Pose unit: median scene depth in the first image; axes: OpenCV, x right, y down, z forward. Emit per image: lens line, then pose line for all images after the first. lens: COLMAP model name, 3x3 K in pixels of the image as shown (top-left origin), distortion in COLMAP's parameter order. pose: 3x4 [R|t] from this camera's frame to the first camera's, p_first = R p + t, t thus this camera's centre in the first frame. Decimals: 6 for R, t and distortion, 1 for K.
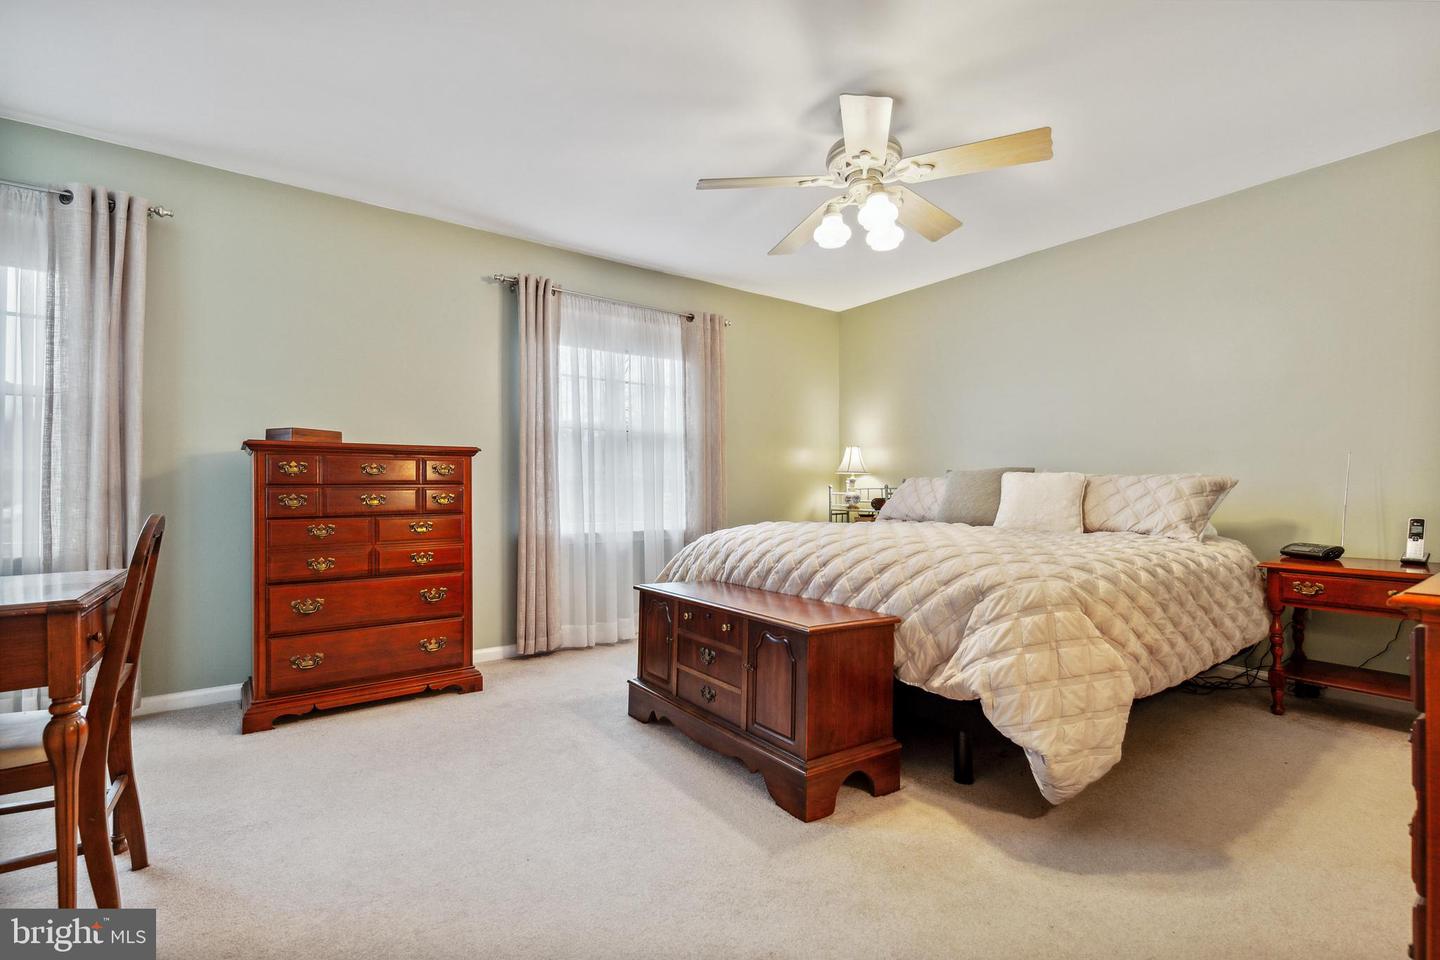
lens RADIAL K [[661.3, 0, 714.4], [0, 661.3, 483.4], [0, 0, 1]] dist [-0.000137, 0.000461]
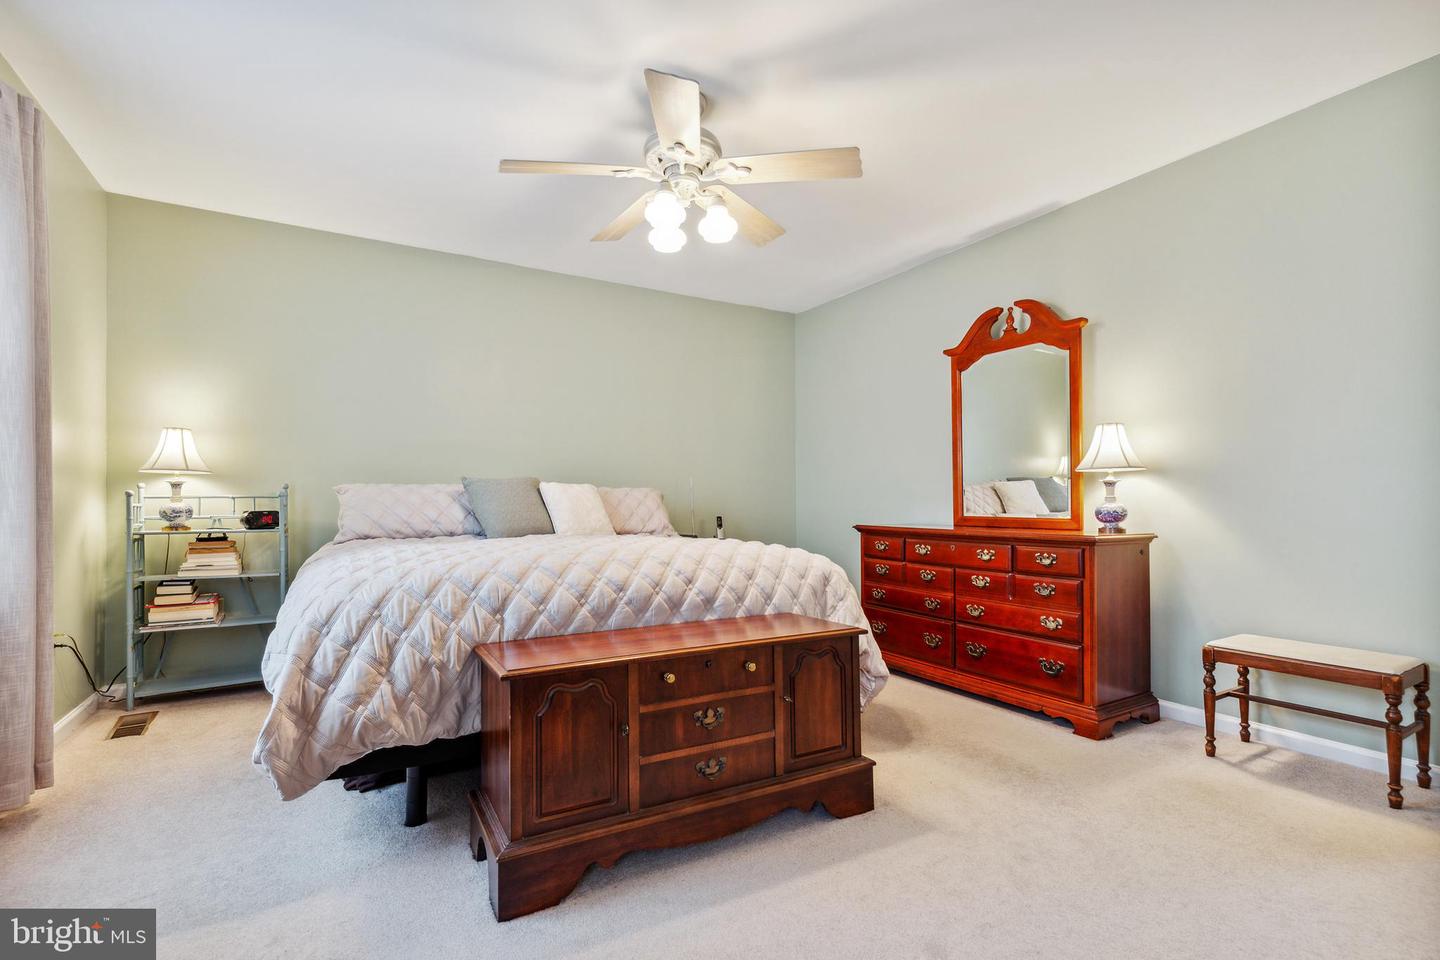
lens RADIAL K [[661.3, 0, 713.9], [0, 661.3, 489.9], [0, 0, 1]] dist [-0.000137, 0.000461]
pose [[0.105000, 0.015171, 0.994357, -0.722272], [-0.009488, 0.999853, -0.014253, 0.009242], [-0.994427, -0.007938, 0.105128, 0.859537]]
